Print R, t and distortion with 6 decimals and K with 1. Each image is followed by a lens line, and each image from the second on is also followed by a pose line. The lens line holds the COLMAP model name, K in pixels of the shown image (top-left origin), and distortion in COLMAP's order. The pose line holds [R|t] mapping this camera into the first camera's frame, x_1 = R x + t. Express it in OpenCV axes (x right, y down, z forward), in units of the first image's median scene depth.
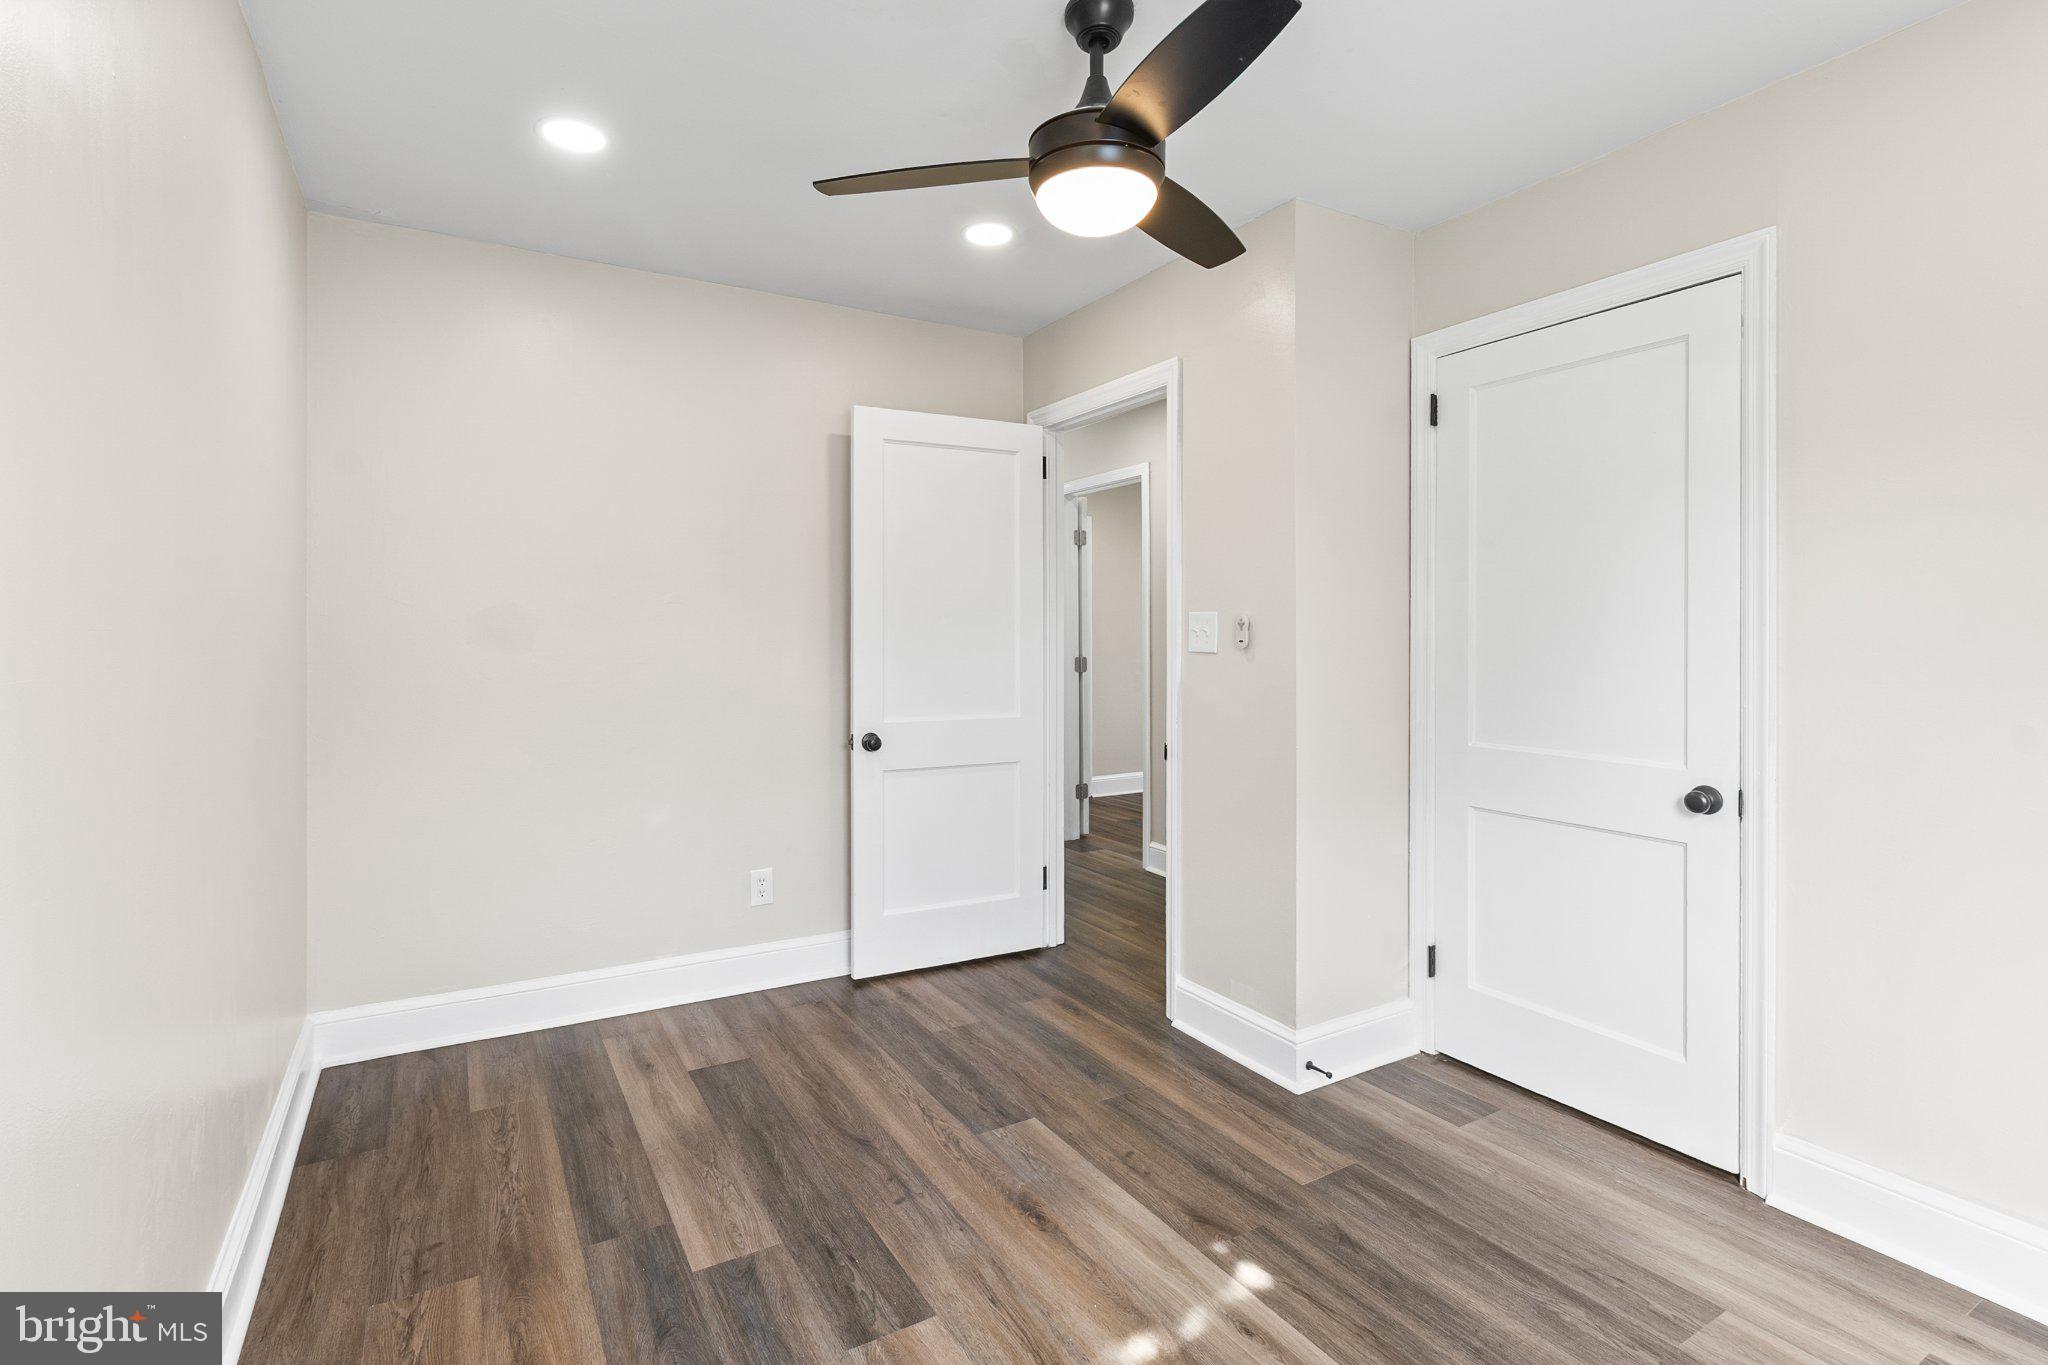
lens RADIAL K [[948.9, 0, 1011.6], [0, 948.9, 631.5], [0, 0, 1]] dist [0.001795, 0.000347]
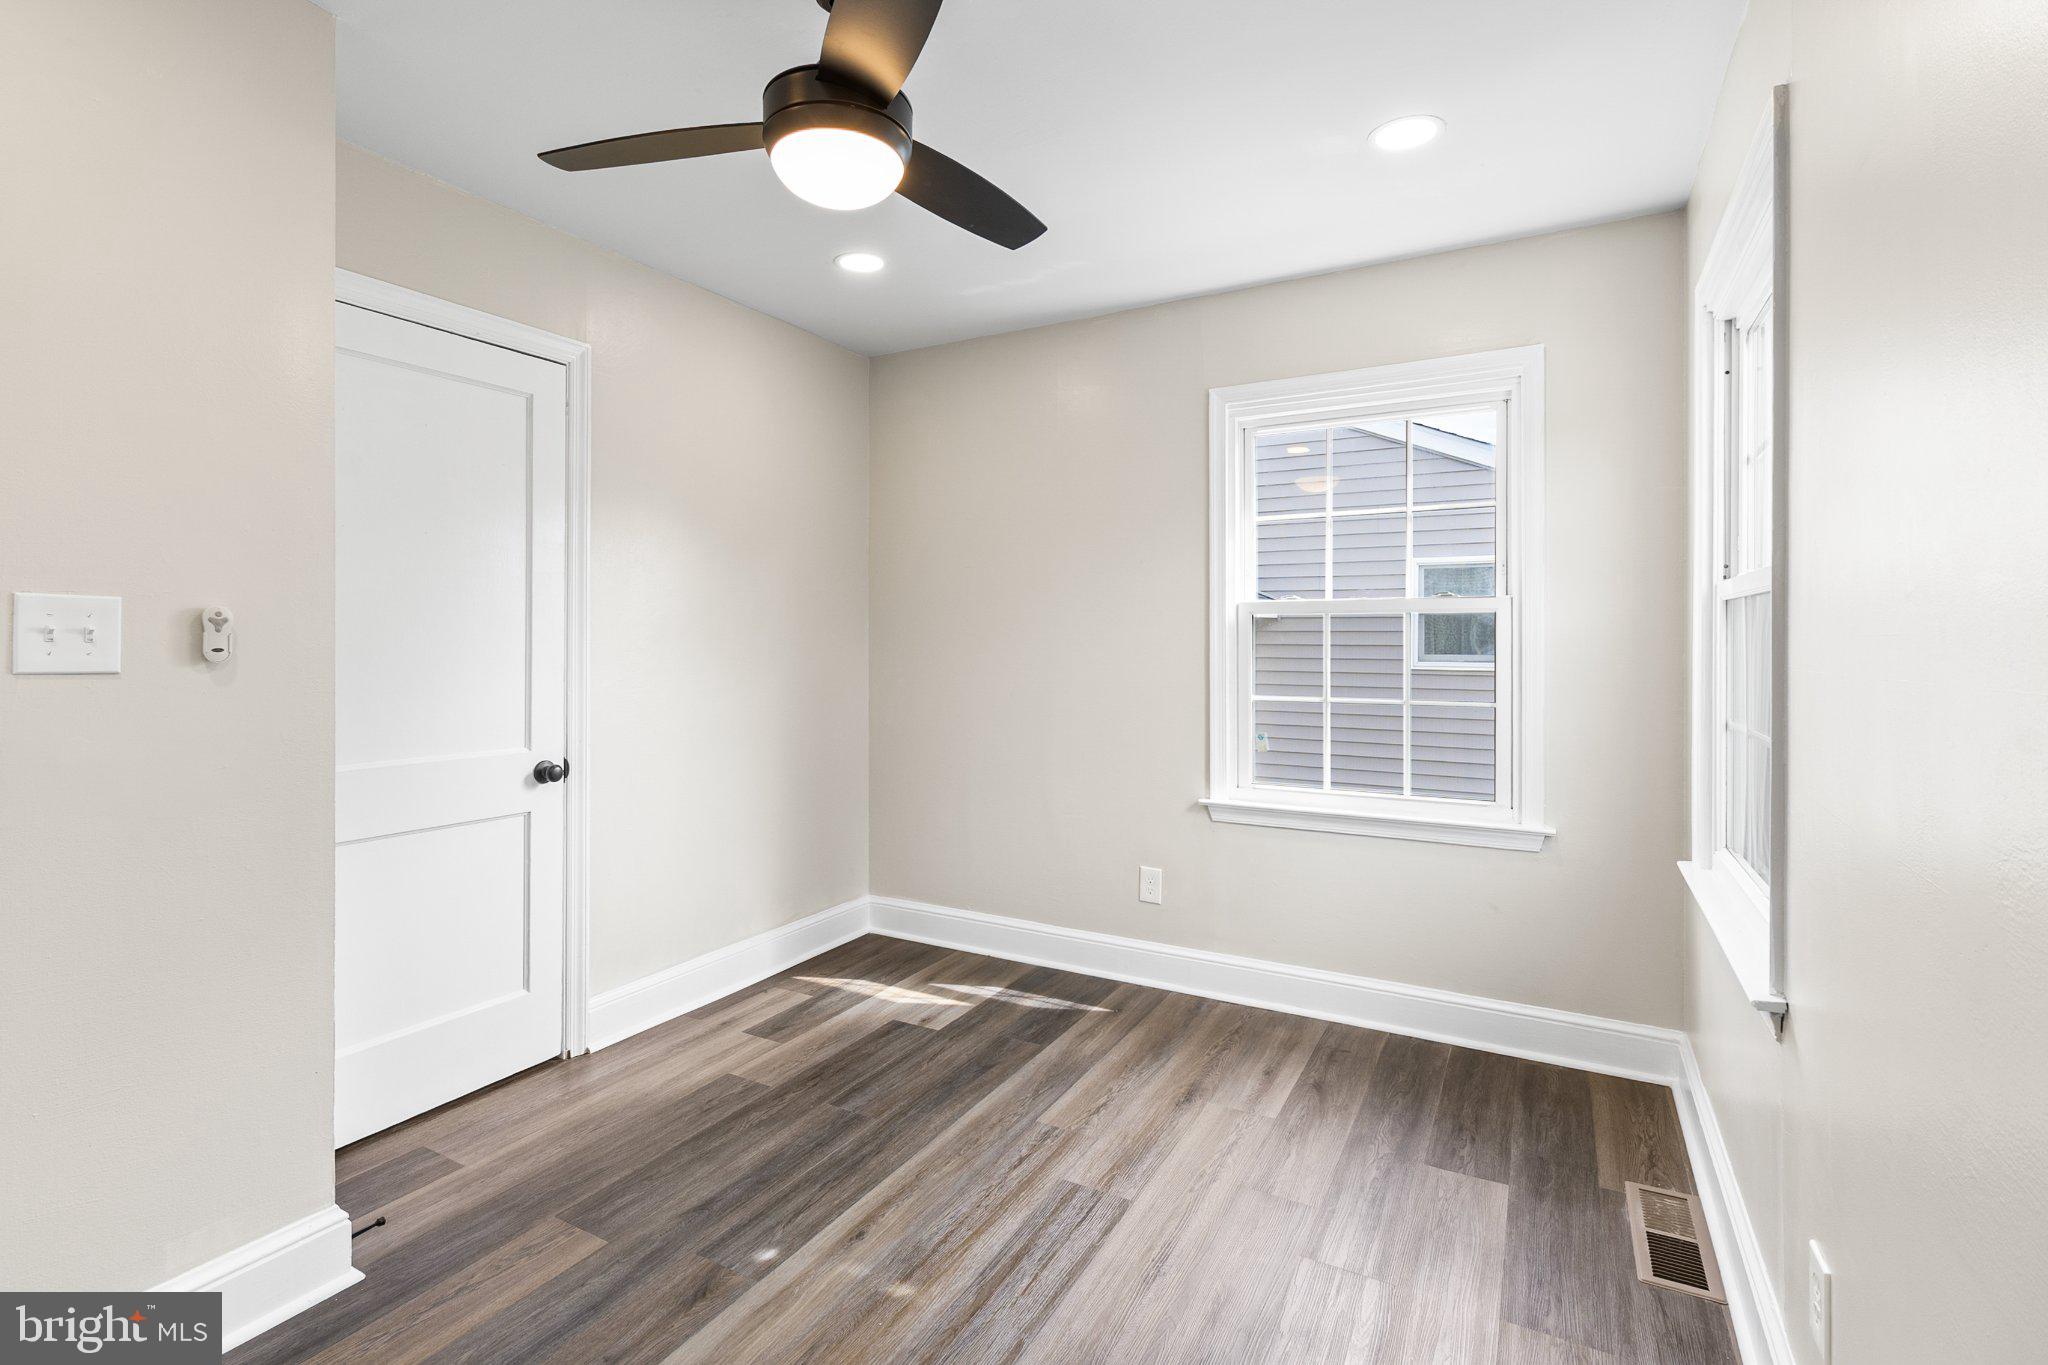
lens RADIAL K [[948.9, 0, 1011.6], [0, 948.9, 631.5], [0, 0, 1]] dist [0.001795, 0.000347]
pose [[-0.500178, 0.008272, 0.865883, -0.694401], [-0.011691, 0.999799, -0.016304, 0.004546], [-0.865844, -0.018278, -0.499980, 1.146473]]
